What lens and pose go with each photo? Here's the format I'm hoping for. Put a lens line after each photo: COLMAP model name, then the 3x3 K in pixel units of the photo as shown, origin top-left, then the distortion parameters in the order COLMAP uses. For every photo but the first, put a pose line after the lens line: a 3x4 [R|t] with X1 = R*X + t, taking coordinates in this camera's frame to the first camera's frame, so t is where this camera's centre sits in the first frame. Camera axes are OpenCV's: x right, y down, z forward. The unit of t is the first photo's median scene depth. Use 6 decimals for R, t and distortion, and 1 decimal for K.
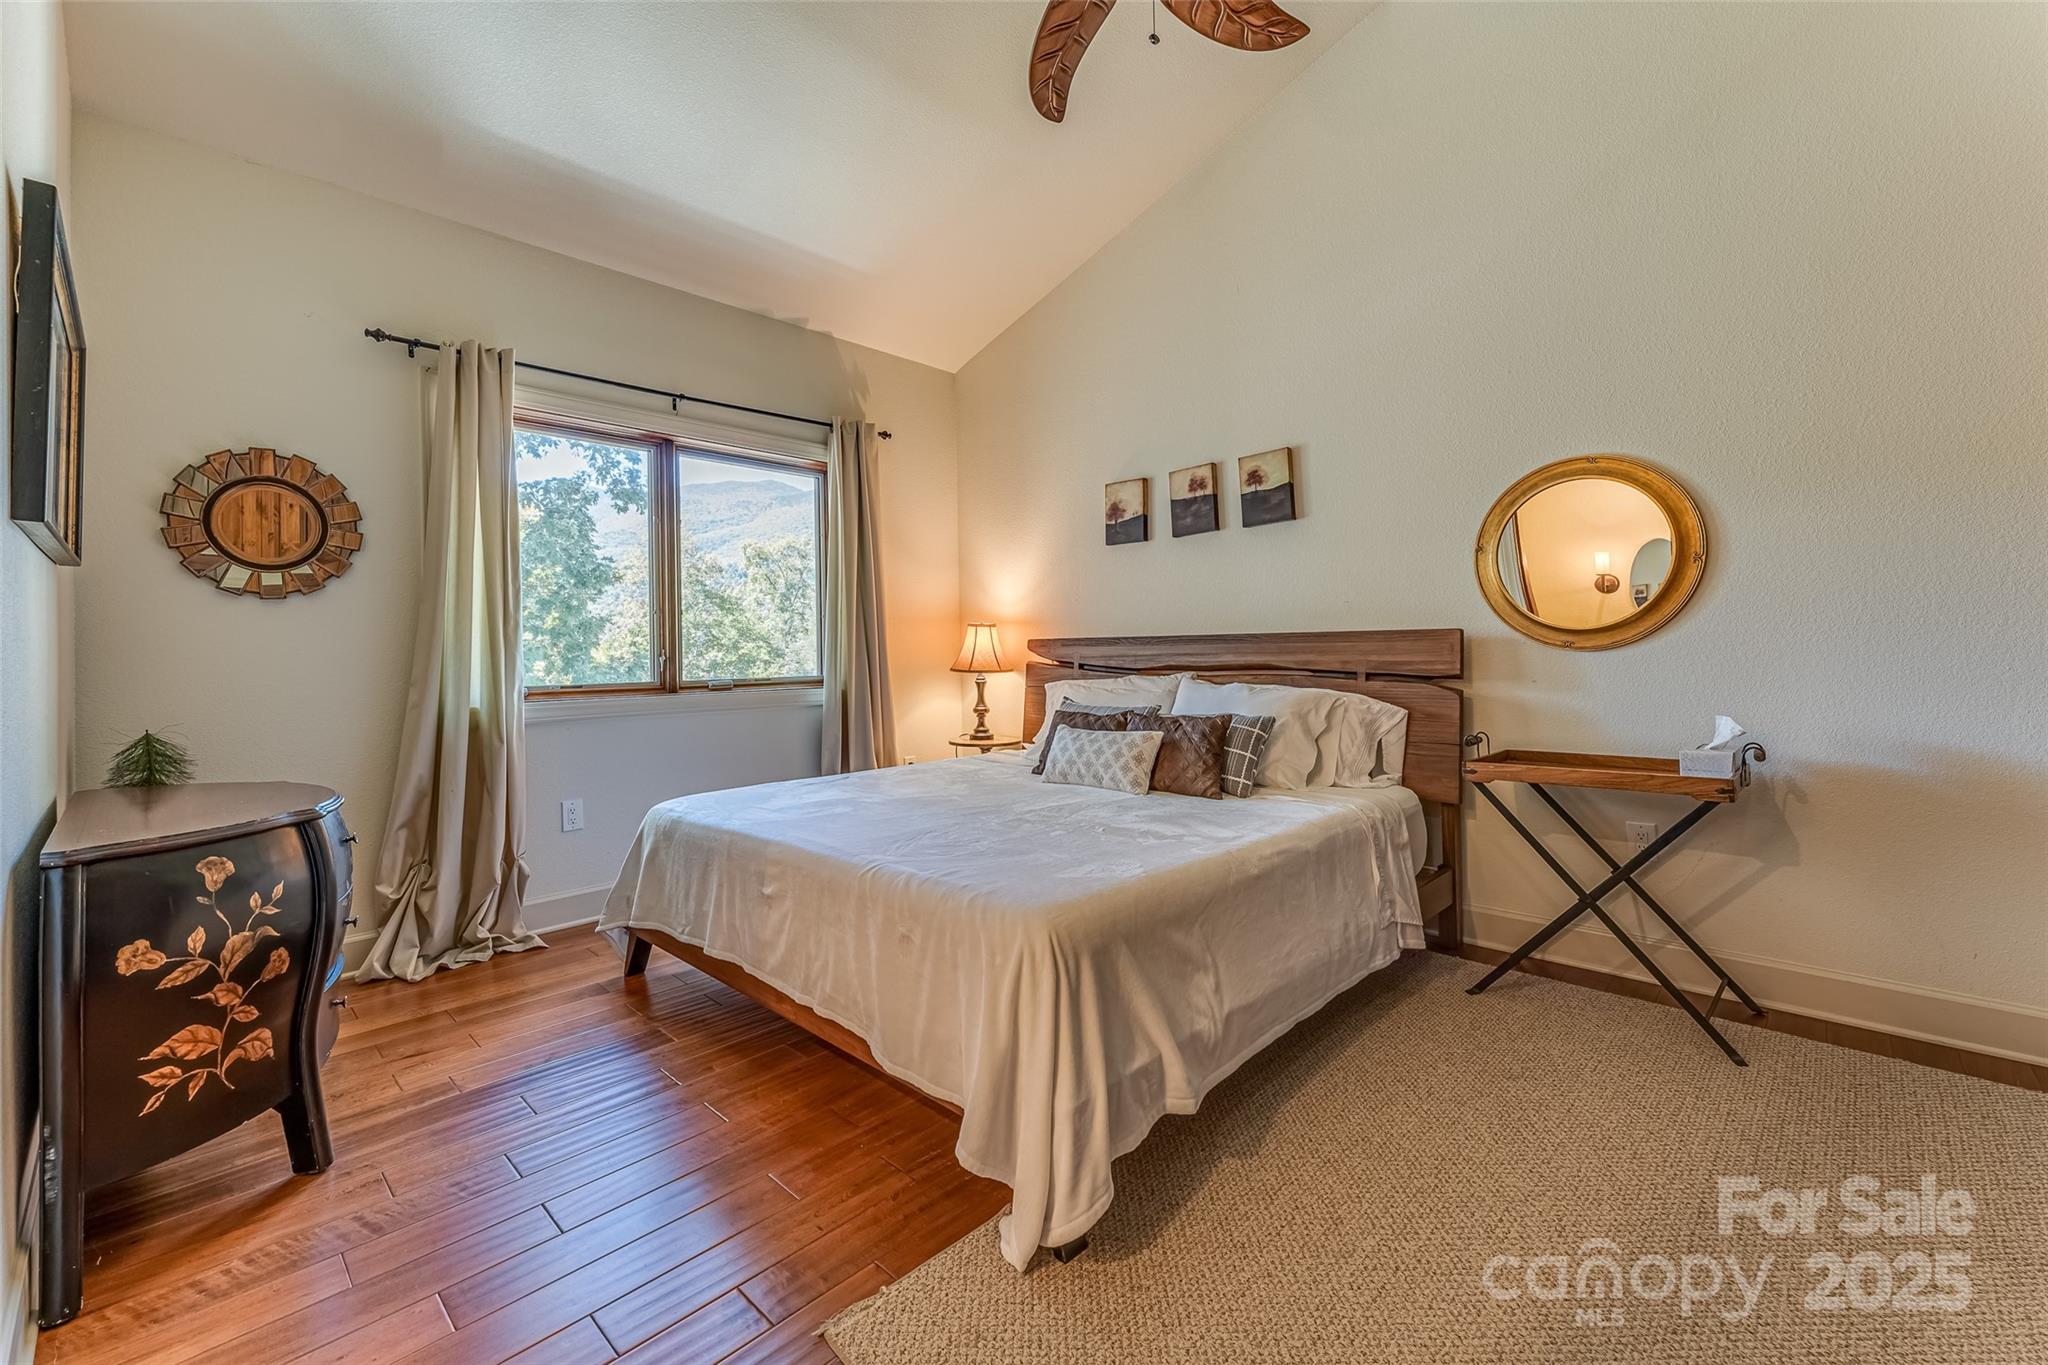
lens RADIAL K [[824.6, 0, 1019.7], [0, 824.6, 691.0], [0, 0, 1]] dist [0.000785, 0.000083]
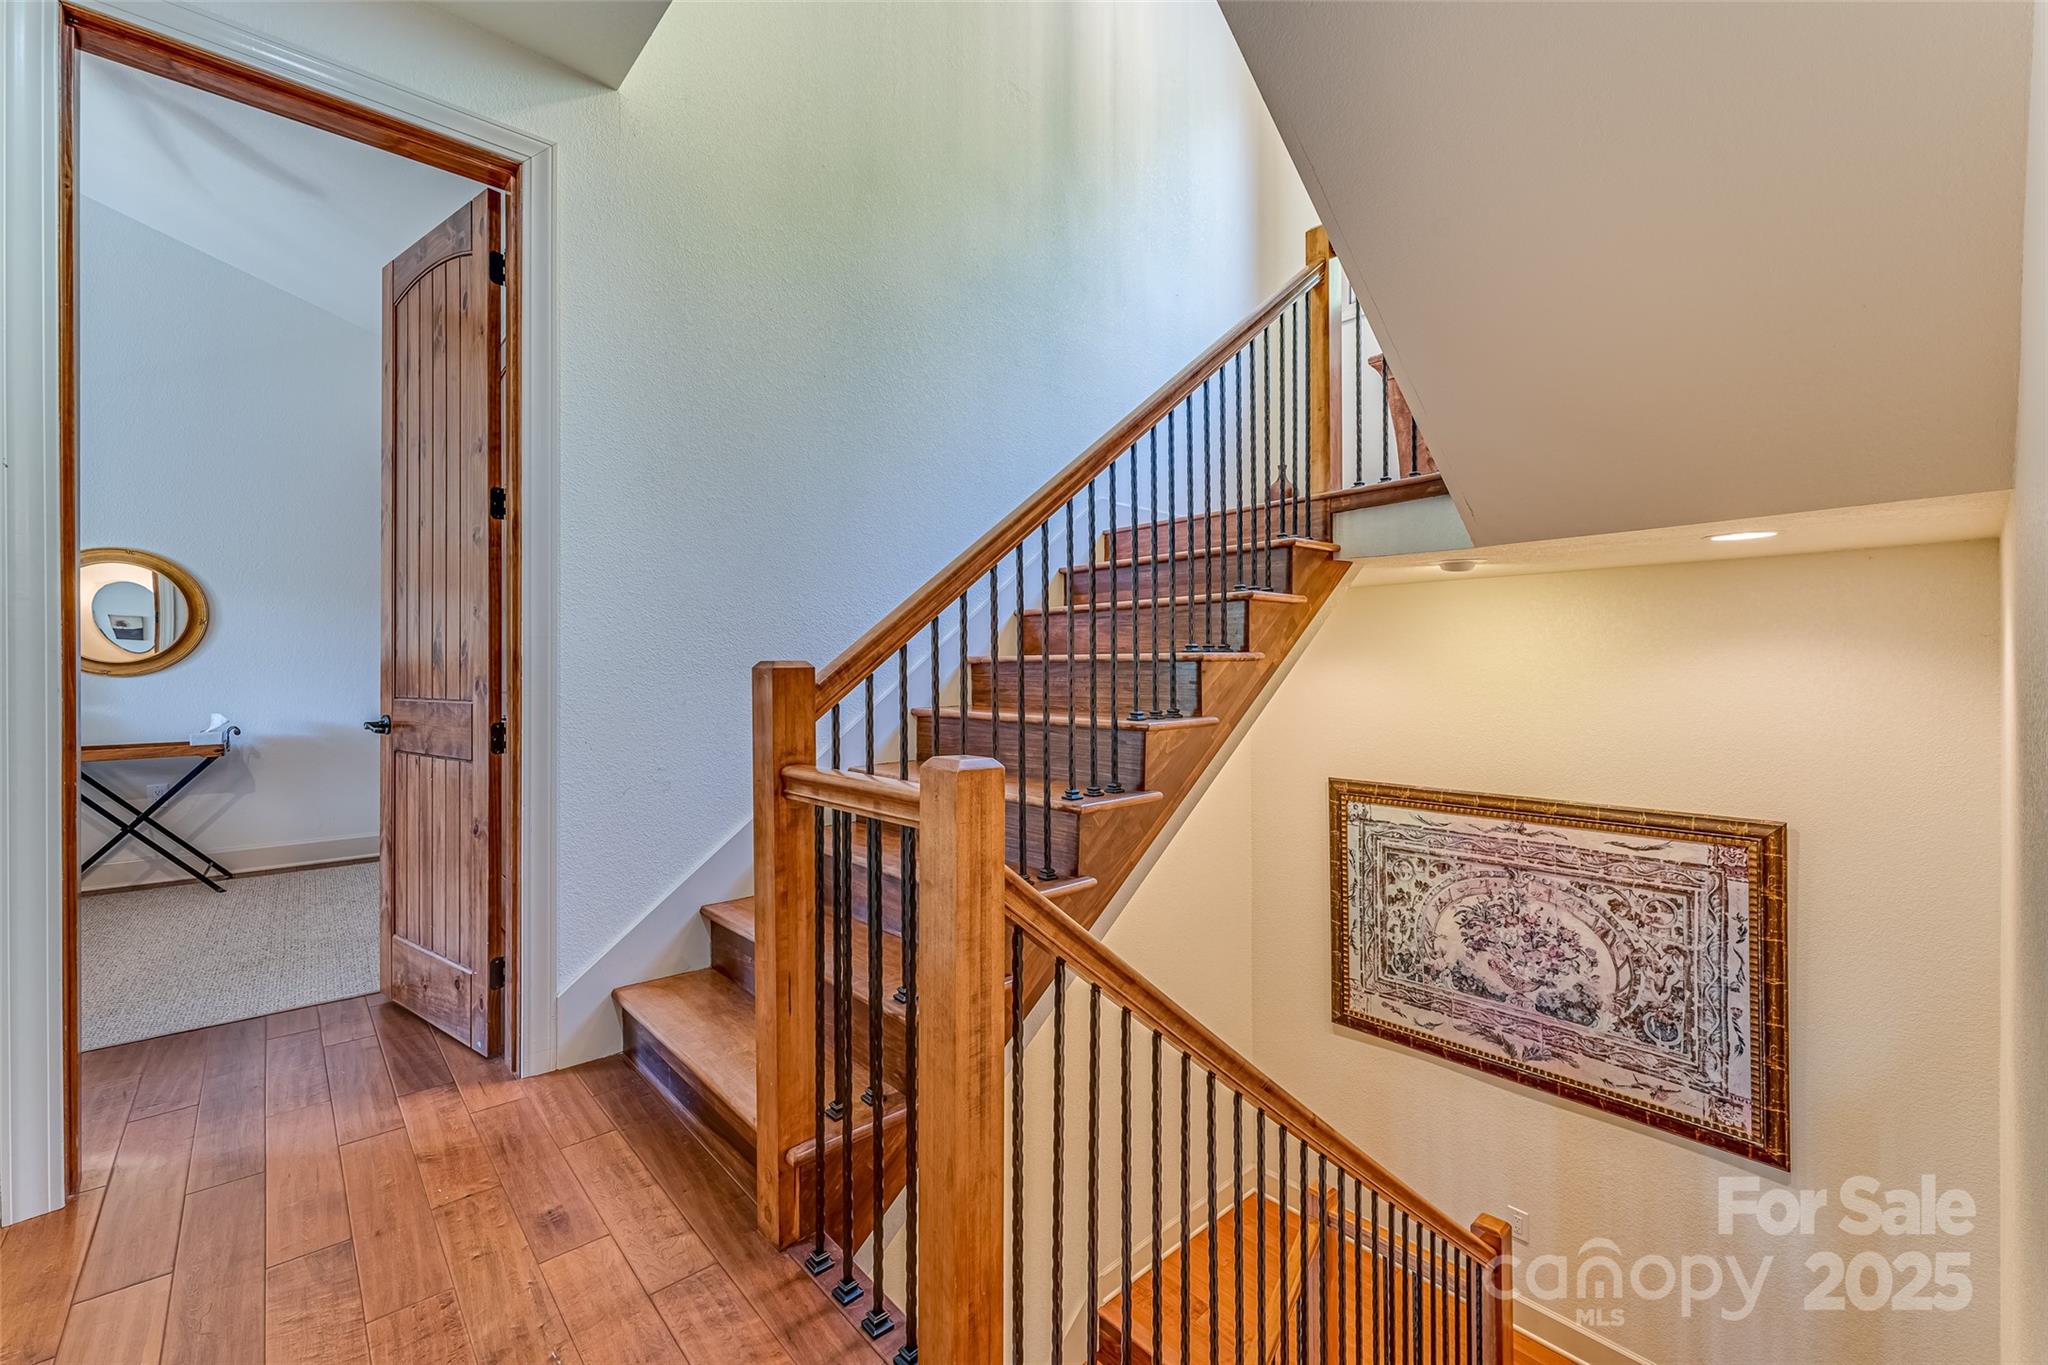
lens RADIAL K [[824.6, 0, 1019.7], [0, 824.6, 691.0], [0, 0, 1]] dist [0.000785, 0.000083]
pose [[0.032910, 0.017053, 0.999313, -0.853411], [0.001014, 0.999853, -0.017096, 0.014422], [-0.999458, 0.001576, 0.032888, -0.777585]]
